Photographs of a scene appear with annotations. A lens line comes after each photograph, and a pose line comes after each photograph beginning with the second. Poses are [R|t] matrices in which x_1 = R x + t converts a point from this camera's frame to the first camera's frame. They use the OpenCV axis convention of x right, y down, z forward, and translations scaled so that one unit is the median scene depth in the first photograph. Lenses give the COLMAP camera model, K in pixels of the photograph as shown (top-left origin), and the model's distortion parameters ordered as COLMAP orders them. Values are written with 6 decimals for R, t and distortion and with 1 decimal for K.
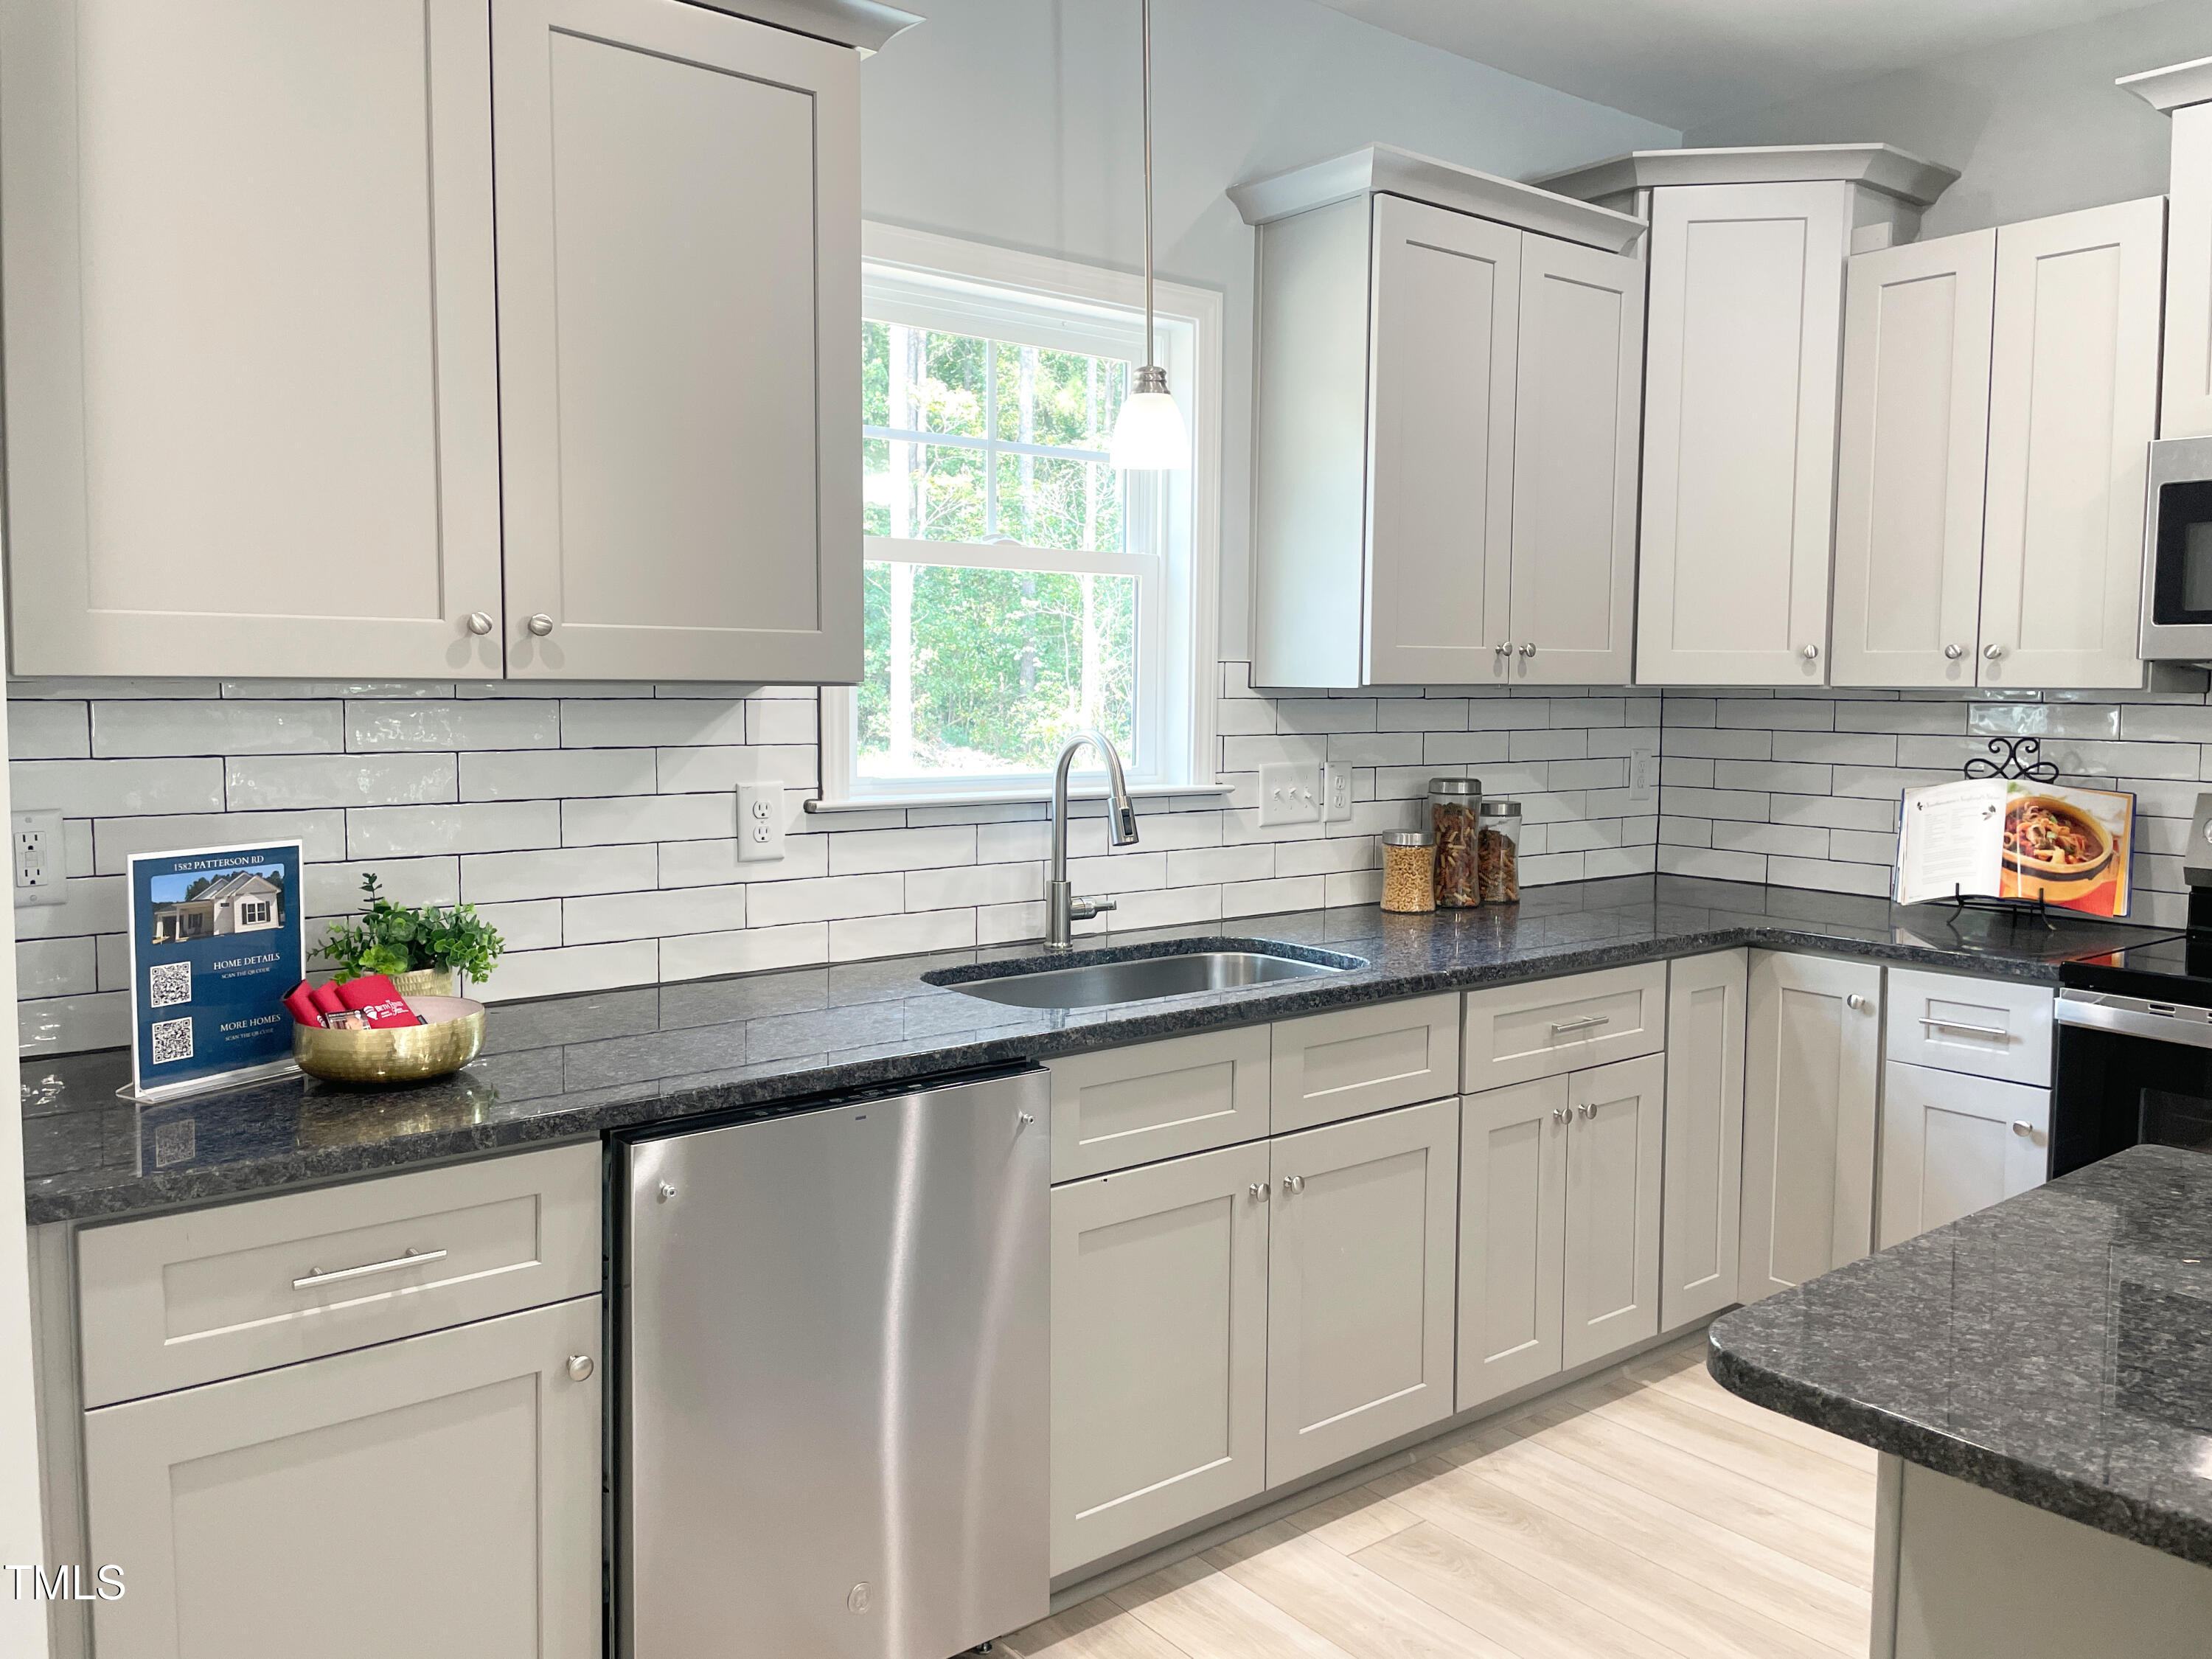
lens RADIAL K [[1672.0, 0, 1088.0], [0, 1672.0, 787.4], [0, 0, 1]] dist [0.071808, -0.074968]
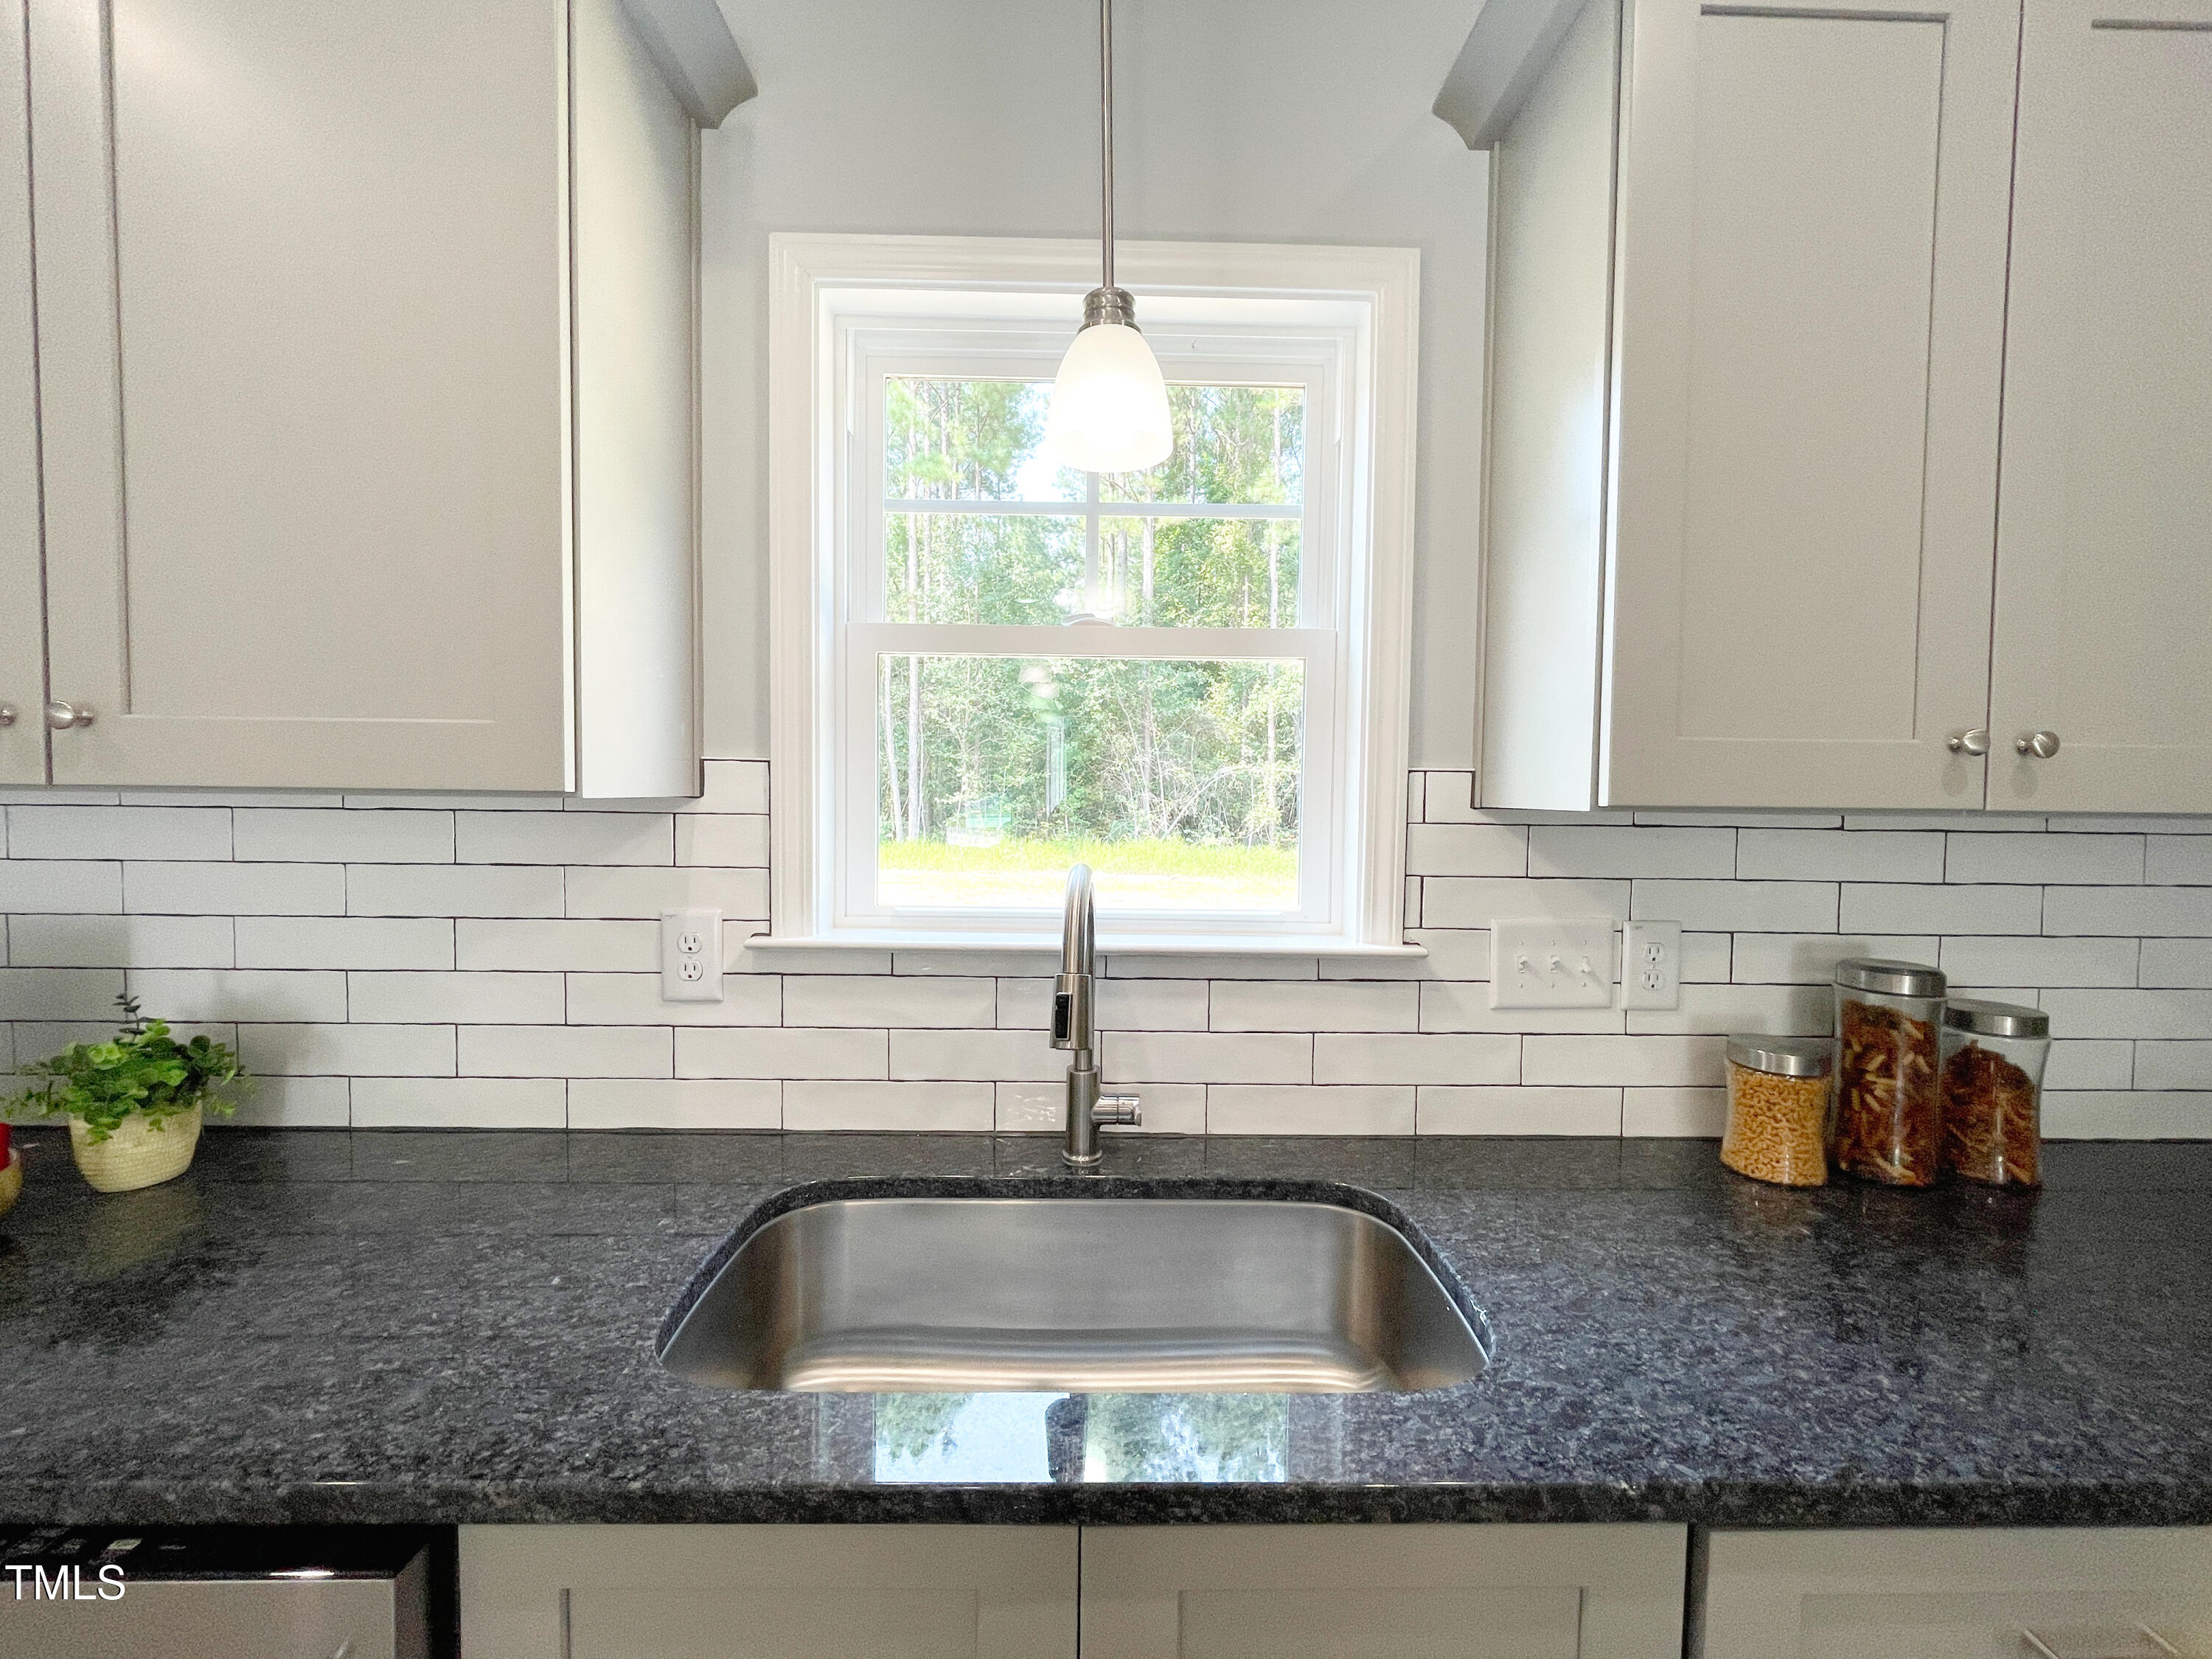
lens RADIAL K [[901.2, 0, 1109.0], [0, 901.2, 827.4], [0, 0, 1]] dist [-0.005238, 0.000283]
pose [[0.798906, 0.027489, -0.600828, 0.205304], [-0.047524, 0.998717, -0.017498, -0.038962], [0.599576, 0.042533, 0.799187, 0.626736]]
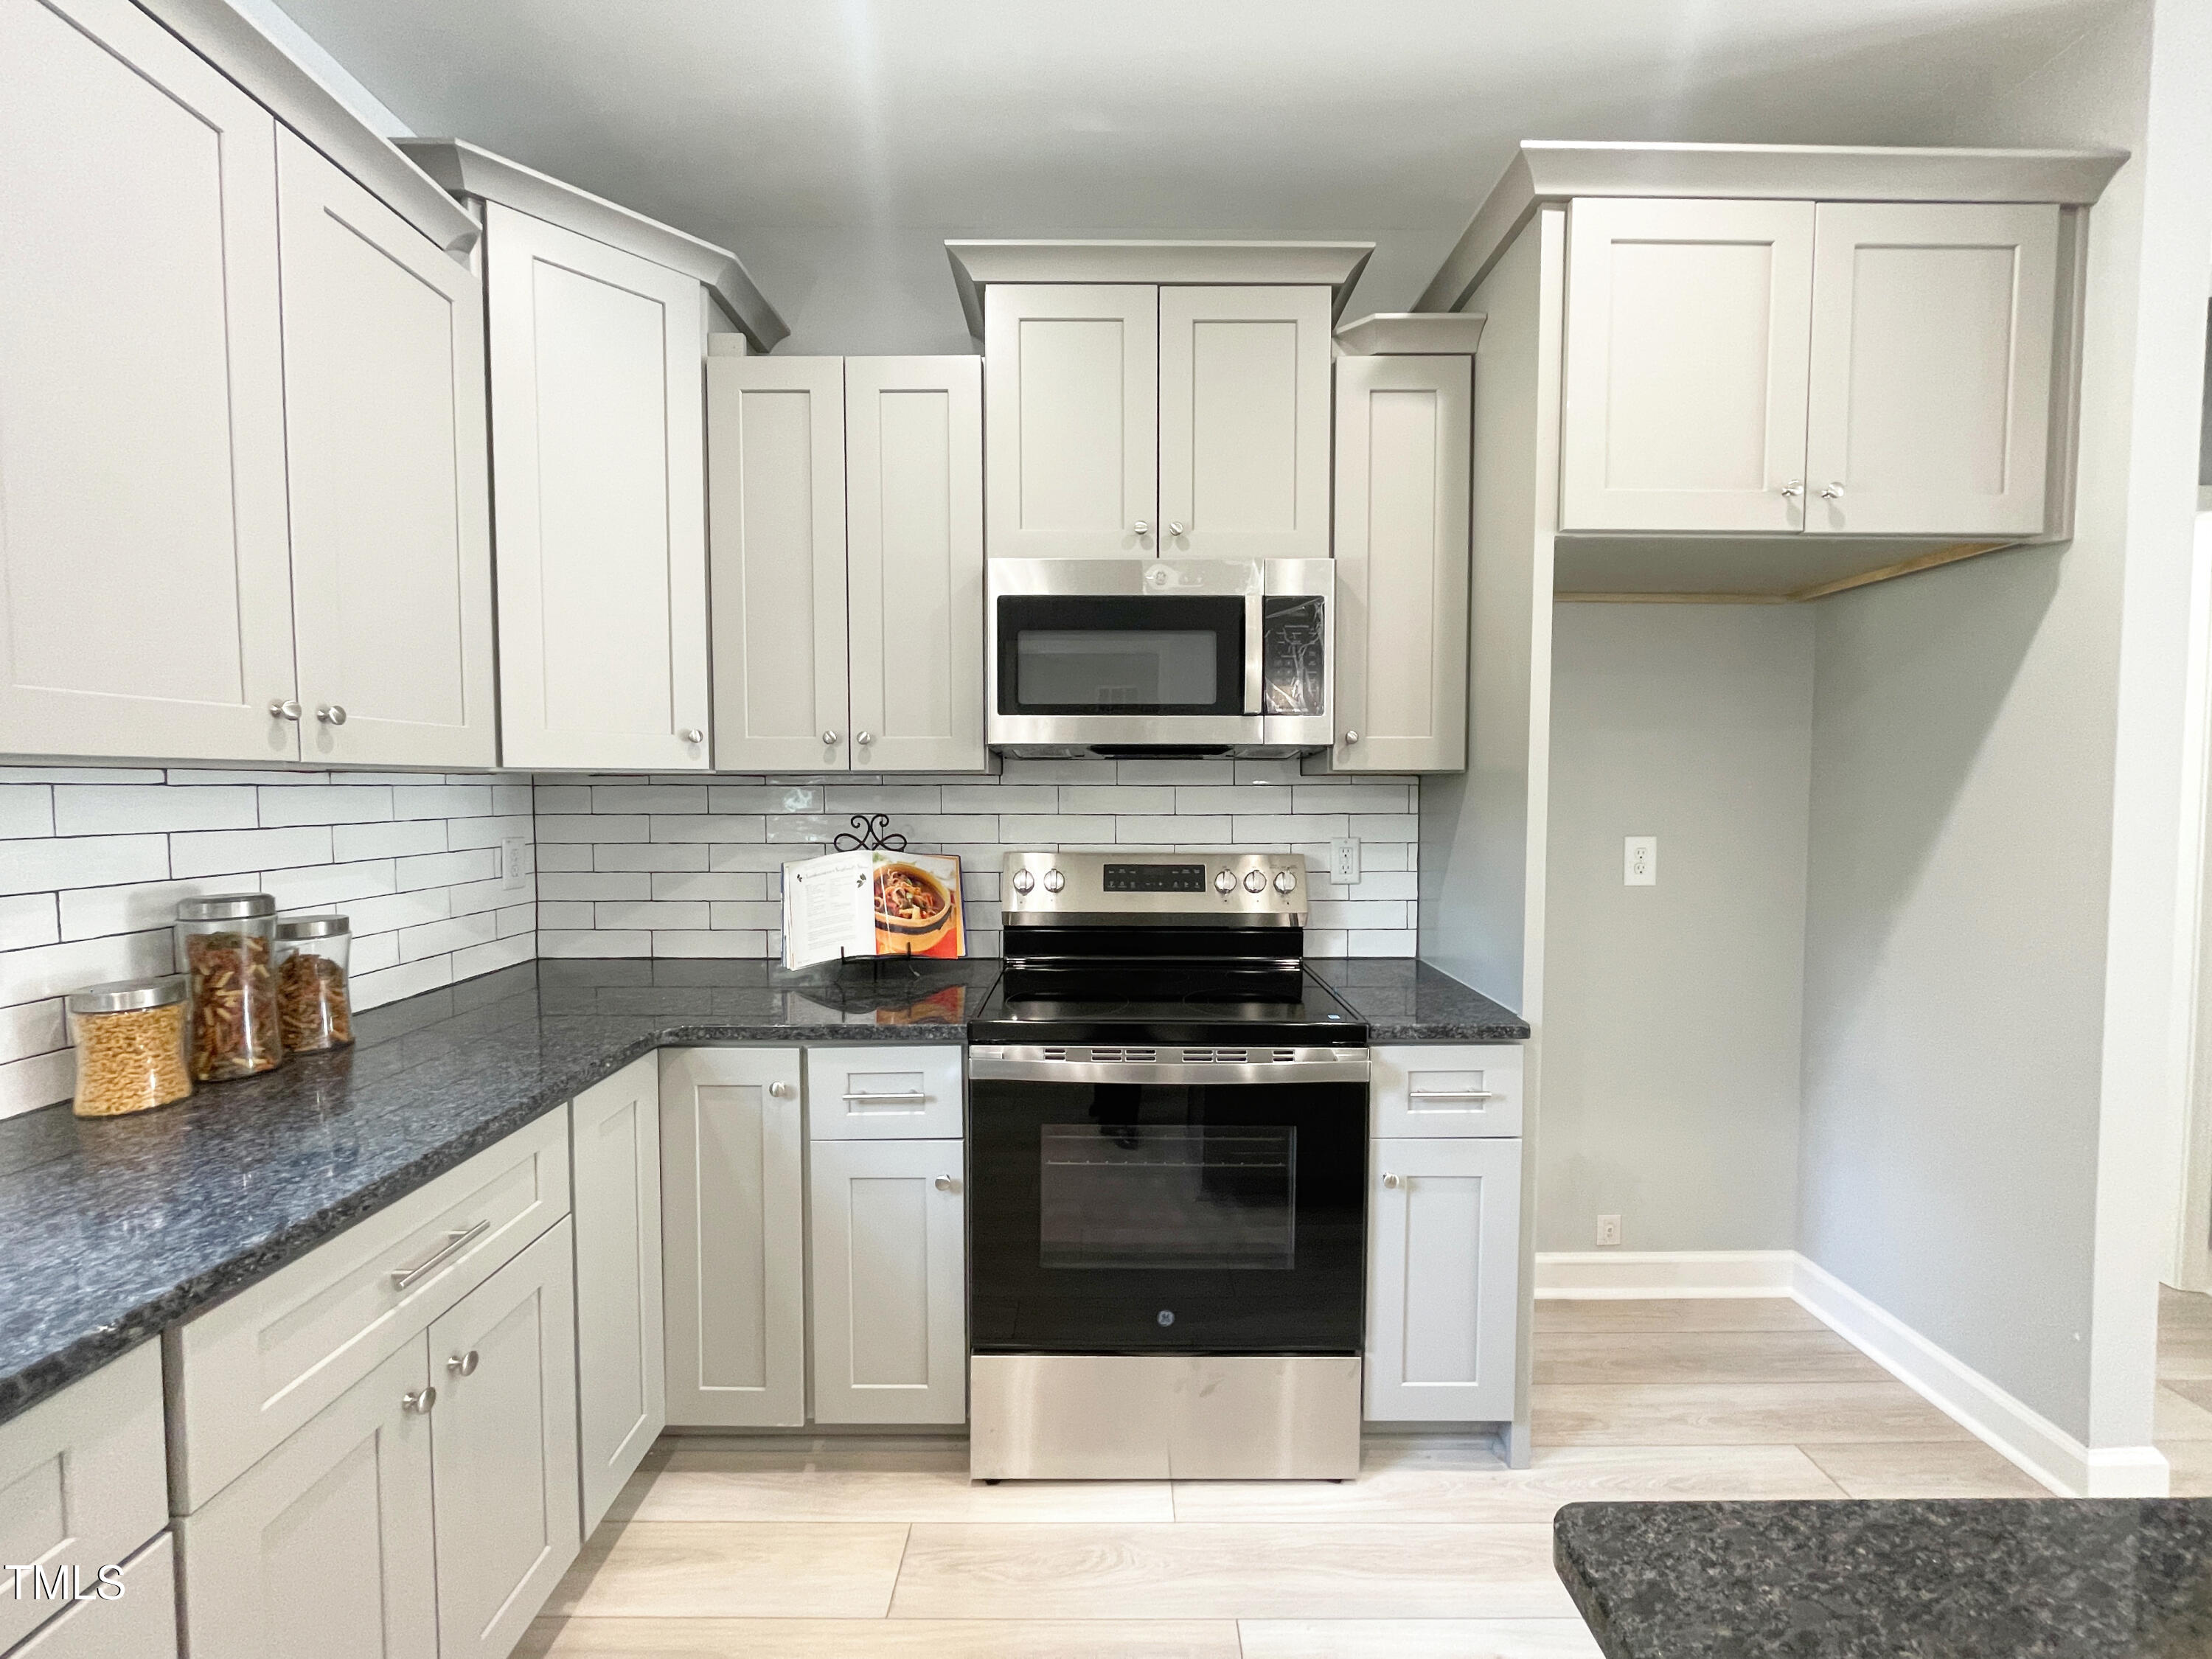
lens RADIAL K [[901.2, 0, 1109.8], [0, 901.2, 825.3], [0, 0, 1]] dist [-0.005238, 0.000283]
pose [[0.615882, -0.042779, 0.786676, 0.166006], [0.056681, 0.998343, 0.009914, -0.019555], [-0.785797, 0.038483, 0.617286, 0.512513]]
